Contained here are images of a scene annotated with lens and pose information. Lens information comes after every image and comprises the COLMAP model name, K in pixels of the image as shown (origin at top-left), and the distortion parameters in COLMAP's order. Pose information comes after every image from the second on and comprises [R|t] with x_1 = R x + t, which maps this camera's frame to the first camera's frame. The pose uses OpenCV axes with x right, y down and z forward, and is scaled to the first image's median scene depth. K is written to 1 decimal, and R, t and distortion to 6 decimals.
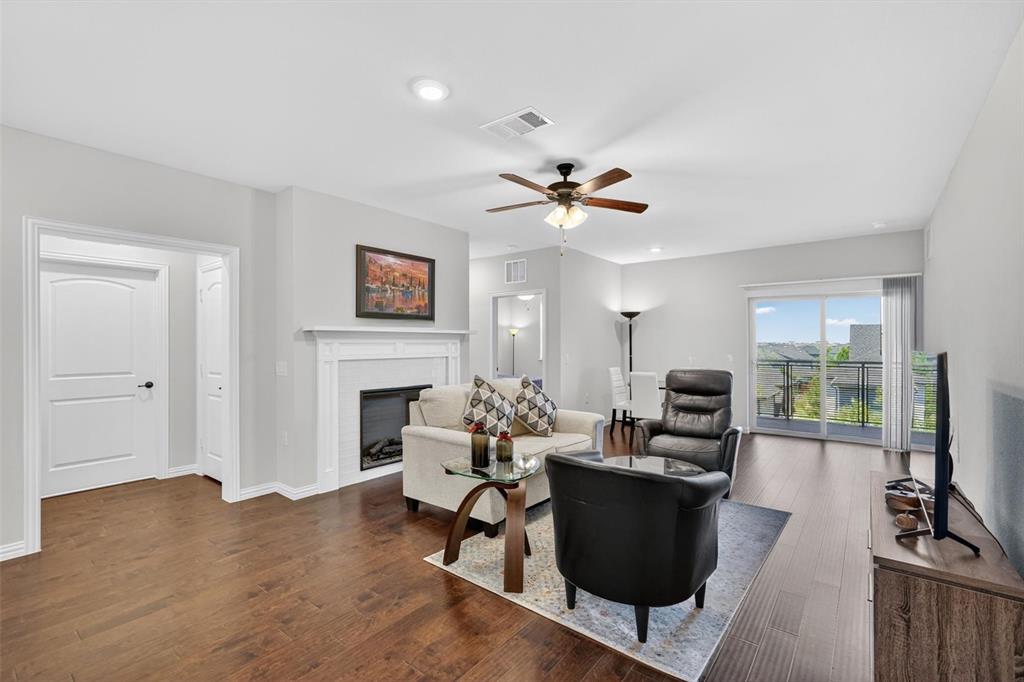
lens RADIAL K [[457.2, 0, 508.9], [0, 457.2, 344.8], [0, 0, 1]] dist [-0.008369, 0.000122]
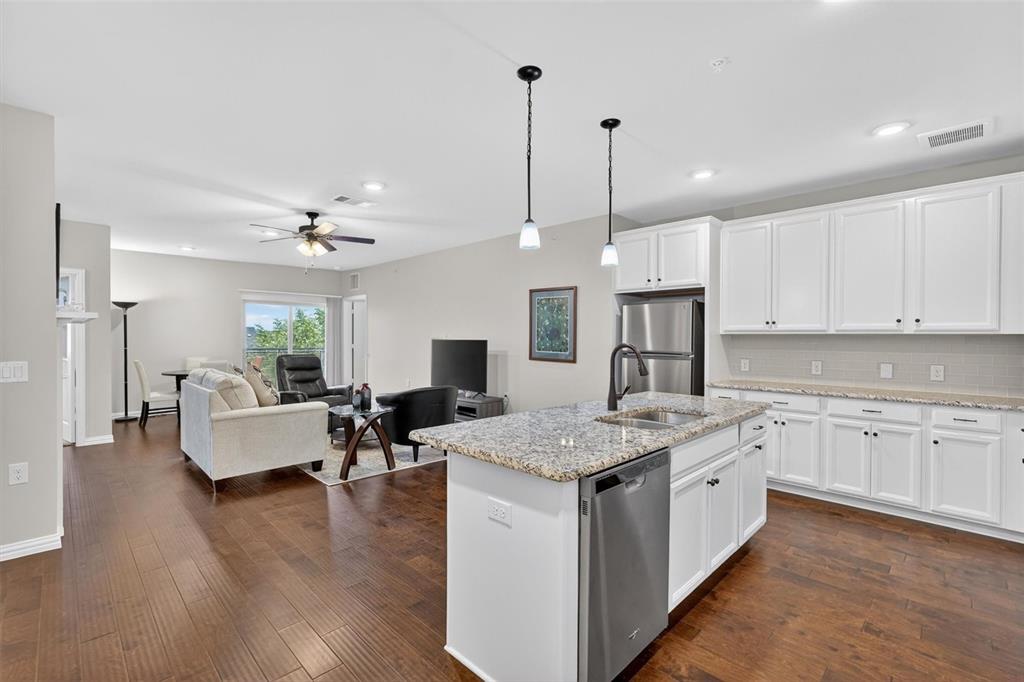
lens RADIAL K [[454.9, 0, 507.8], [0, 454.9, 337.8], [0, 0, 1]] dist [-0.004308, 0.000442]
pose [[0.117691, -0.002912, 0.993046, -0.952969], [-0.000228, 0.999996, 0.002959, -0.000263], [-0.993050, -0.000575, 0.117690, 0.165008]]
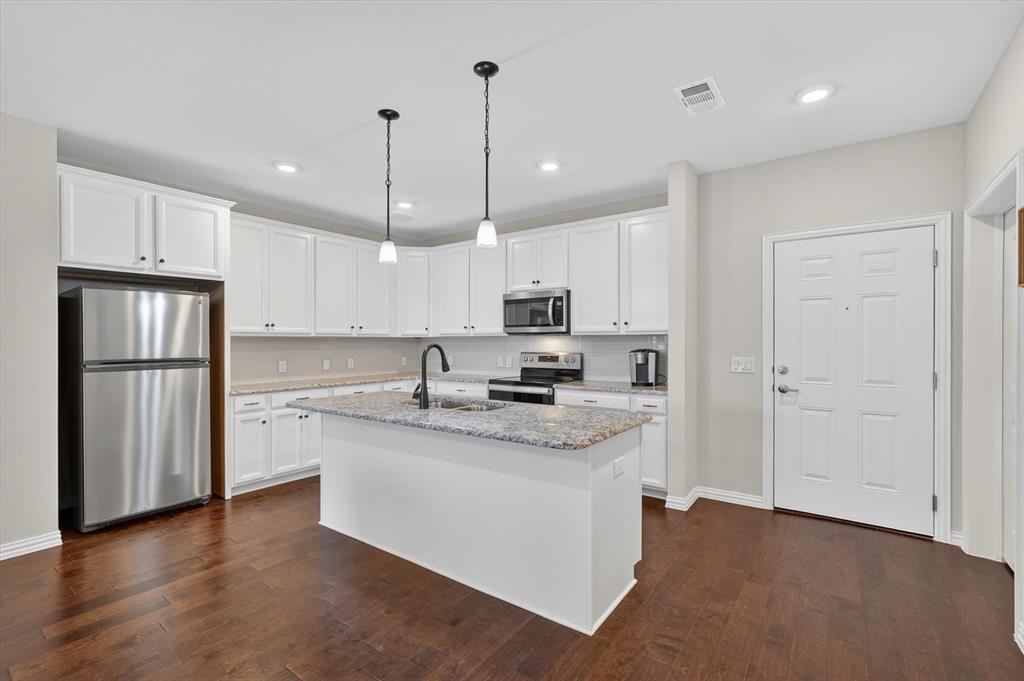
lens RADIAL K [[457.2, 0, 508.9], [0, 457.2, 344.3], [0, 0, 1]] dist [-0.008369, 0.000122]
pose [[-0.999388, 0.003974, -0.034761, -0.441356], [0.003658, 0.999951, 0.009148, 0.004626], [0.034796, 0.009015, -0.999354, 0.716218]]
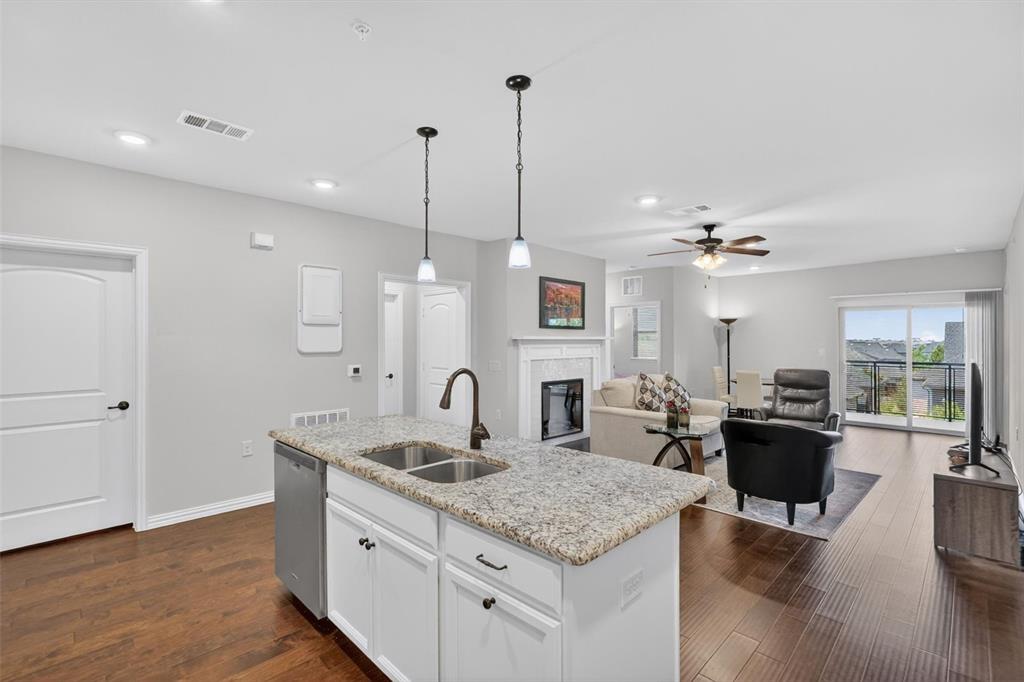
lens RADIAL K [[469.1, 0, 509.3], [0, 469.1, 339.2], [0, 0, 1]] dist [-0.001372, 0.000589]
pose [[0.994037, 0.002868, -0.109003, -0.260507], [-0.003309, 0.999987, -0.003861, -0.022069], [0.108991, 0.004198, 0.994034, -0.403392]]
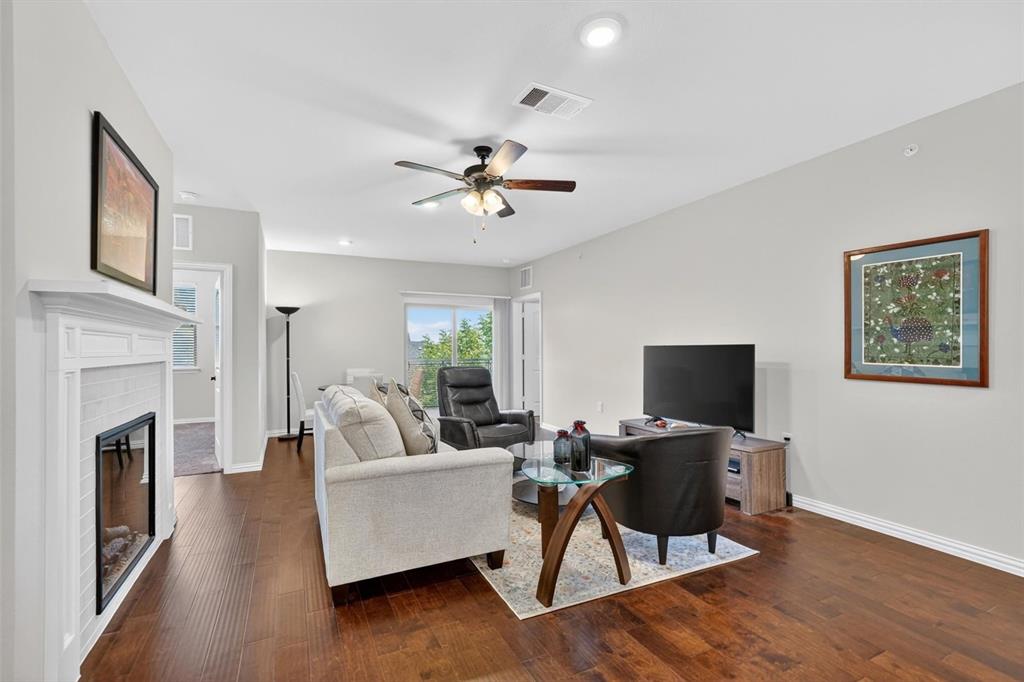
lens RADIAL K [[457.2, 0, 508.9], [0, 457.2, 344.8], [0, 0, 1]] dist [-0.008369, 0.000122]
pose [[0.433524, 0.007327, 0.901112, -0.536610], [0.006083, 0.999920, -0.011058, 0.017421], [-0.901121, 0.010276, 0.433445, 0.423622]]
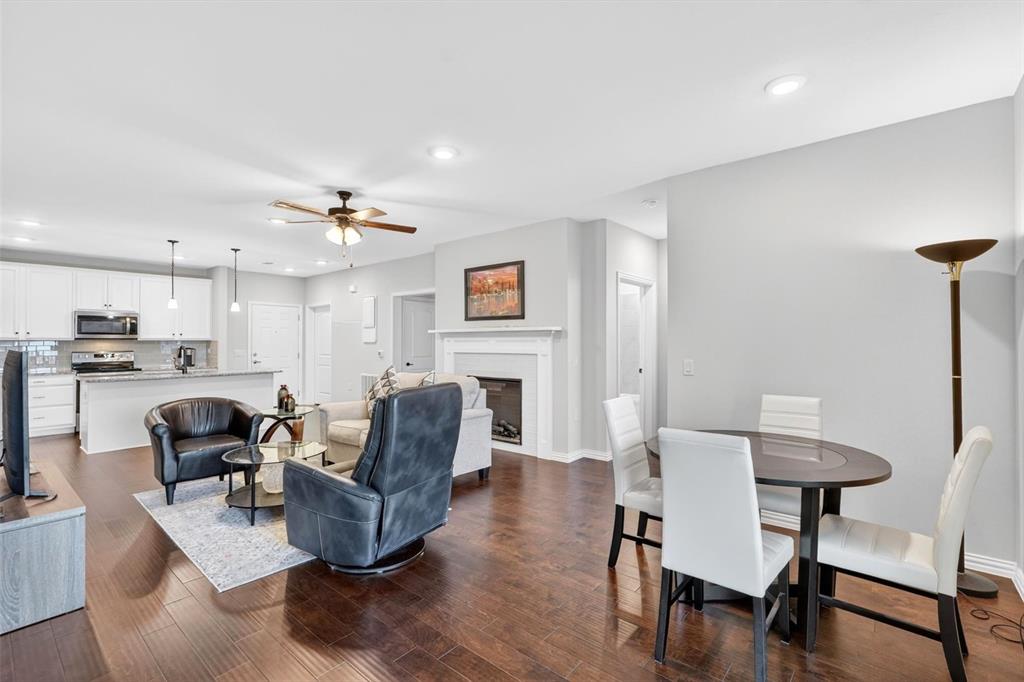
lens RADIAL K [[457.2, 0, 508.9], [0, 457.2, 344.8], [0, 0, 1]] dist [-0.008369, 0.000122]
pose [[-0.033928, 0.009246, -0.999382, 1.005613], [0.000866, 0.999957, 0.009222, -0.003011], [0.999424, -0.000553, -0.033934, 1.133346]]
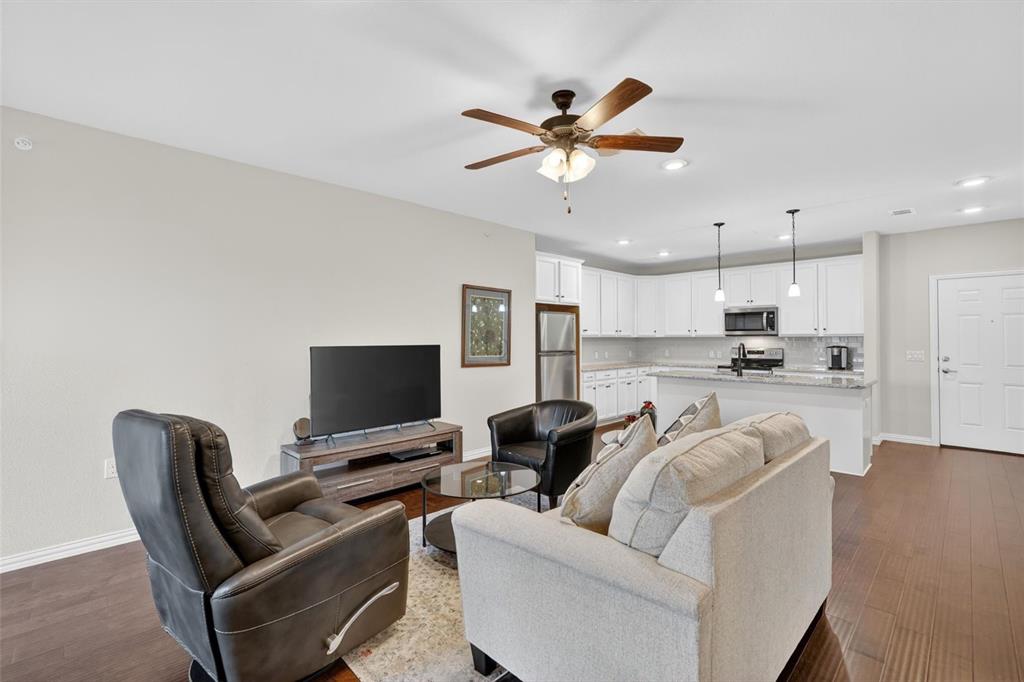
lens RADIAL K [[454.9, 0, 507.8], [0, 454.9, 337.8], [0, 0, 1]] dist [-0.004308, 0.000442]
pose [[-0.992780, 0.002790, 0.119921, 0.102538], [0.002878, 0.999996, 0.000558, -0.004795], [-0.119919, 0.000899, -0.992783, 1.330253]]
